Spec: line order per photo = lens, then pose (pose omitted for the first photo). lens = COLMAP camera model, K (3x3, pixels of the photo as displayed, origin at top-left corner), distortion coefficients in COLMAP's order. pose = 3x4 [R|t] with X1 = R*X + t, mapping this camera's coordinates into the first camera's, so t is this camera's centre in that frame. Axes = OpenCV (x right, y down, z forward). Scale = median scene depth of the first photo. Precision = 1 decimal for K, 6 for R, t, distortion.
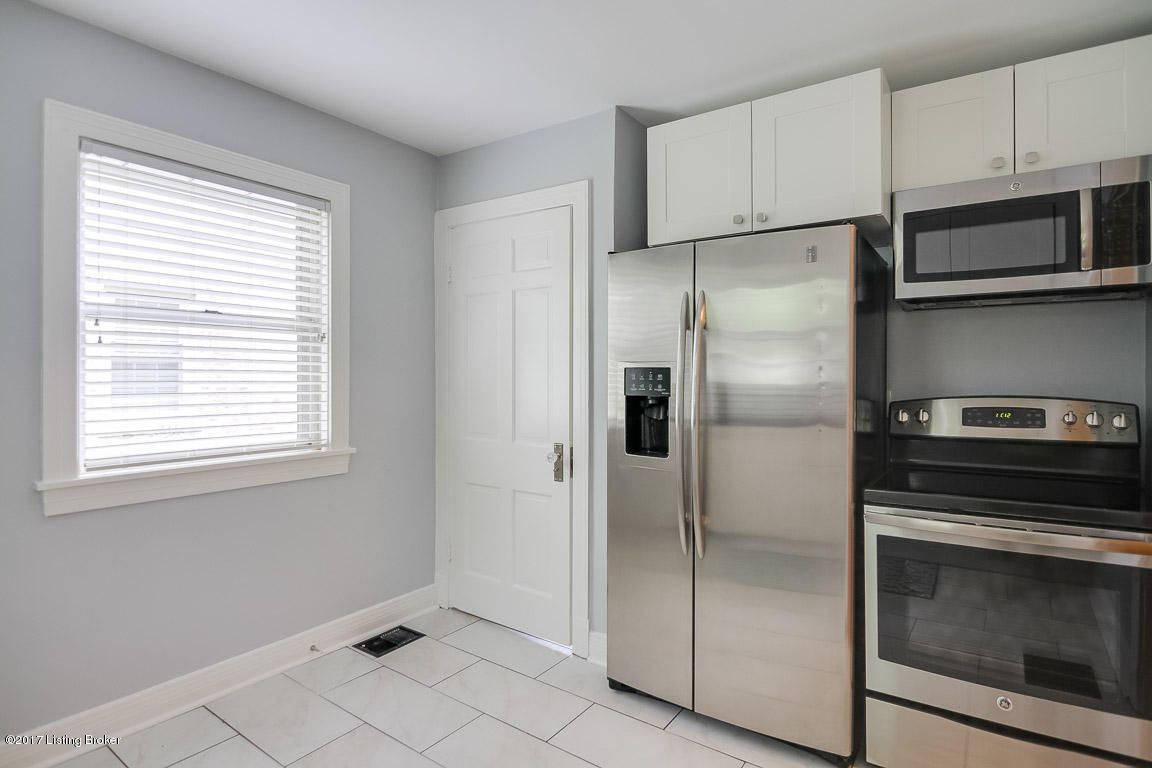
lens RADIAL K [[593.6, 0, 580.2], [0, 593.6, 374.0], [0, 0, 1]] dist [-0.027477, -0.001396]
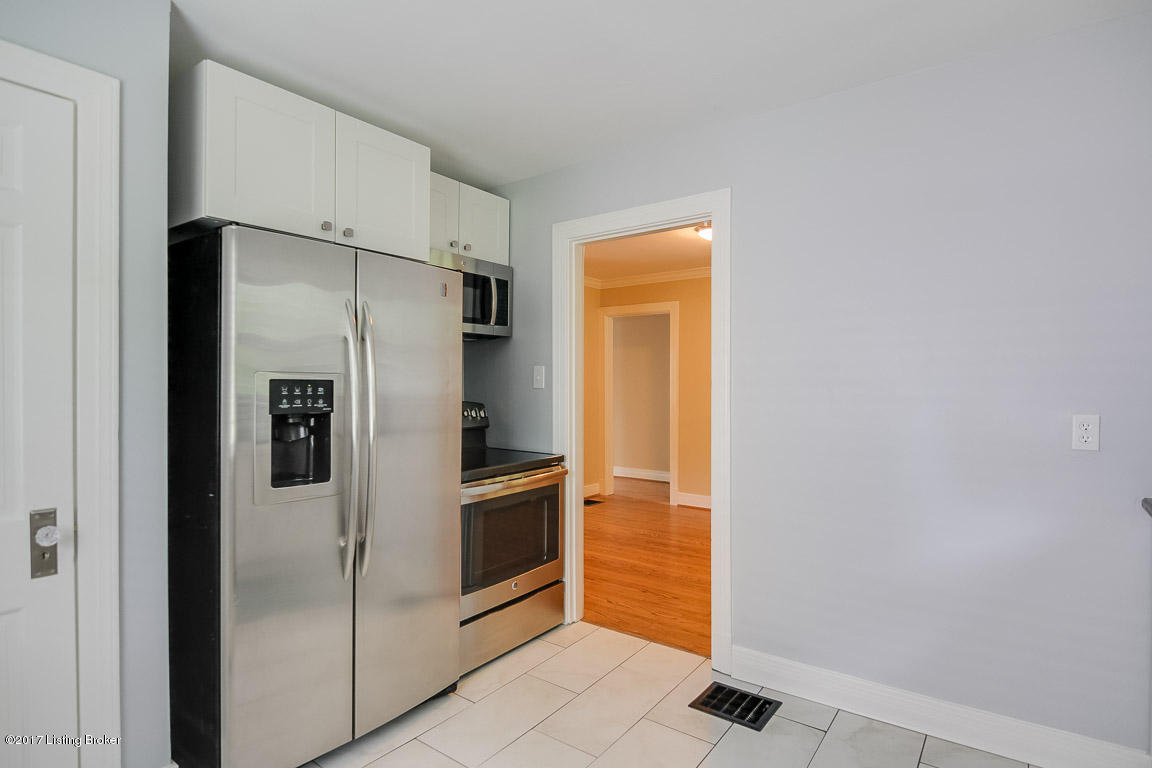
lens RADIAL K [[593.6, 0, 579.3], [0, 593.6, 390.6], [0, 0, 1]] dist [-0.027477, -0.001396]
pose [[0.023867, -0.008182, 0.999682, -0.724894], [-0.005114, 0.999952, 0.008306, -0.003959], [-0.999702, -0.005310, 0.023824, 0.599260]]
